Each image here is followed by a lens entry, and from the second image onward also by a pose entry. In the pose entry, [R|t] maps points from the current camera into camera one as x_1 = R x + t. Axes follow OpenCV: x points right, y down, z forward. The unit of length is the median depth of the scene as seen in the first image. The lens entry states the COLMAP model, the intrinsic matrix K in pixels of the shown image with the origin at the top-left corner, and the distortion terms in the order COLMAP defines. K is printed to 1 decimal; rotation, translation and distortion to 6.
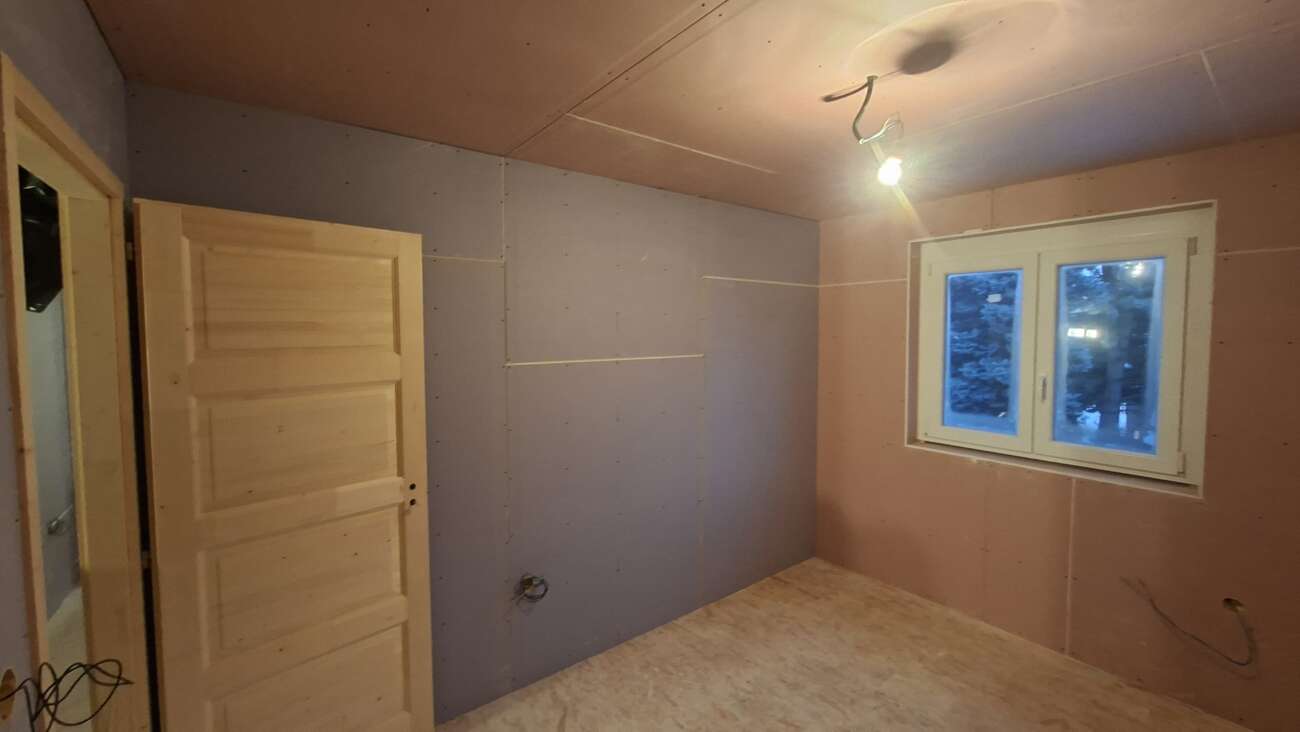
lens RADIAL K [[517.1, 0, 652.0], [0, 517.1, 350.1], [0, 0, 1]] dist [-0.017421, 0.008404]
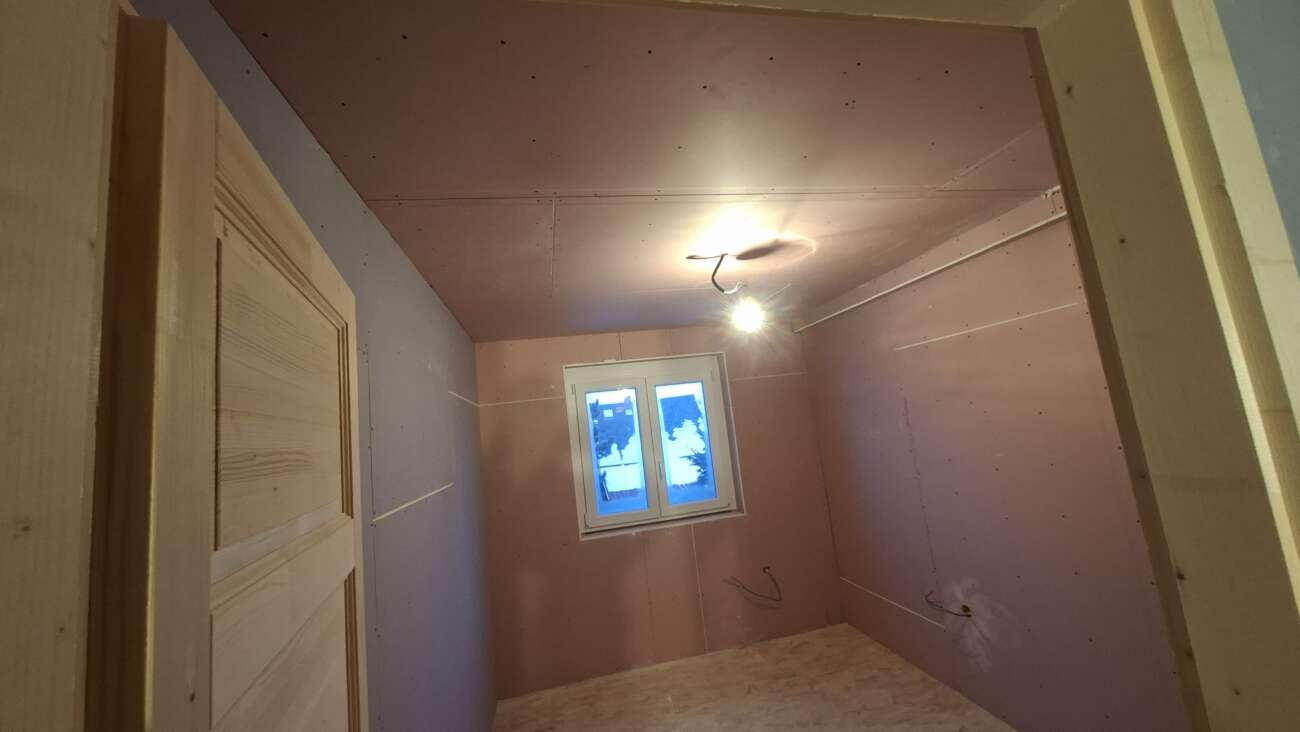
lens RADIAL K [[517.1, 0, 652.0], [0, 517.1, 350.1], [0, 0, 1]] dist [-0.017421, 0.008404]
pose [[0.421339, 0.095404, 0.901871, -0.627012], [0.146241, 0.974290, -0.171386, -0.007706], [-0.895035, 0.204102, 0.396554, 0.388074]]
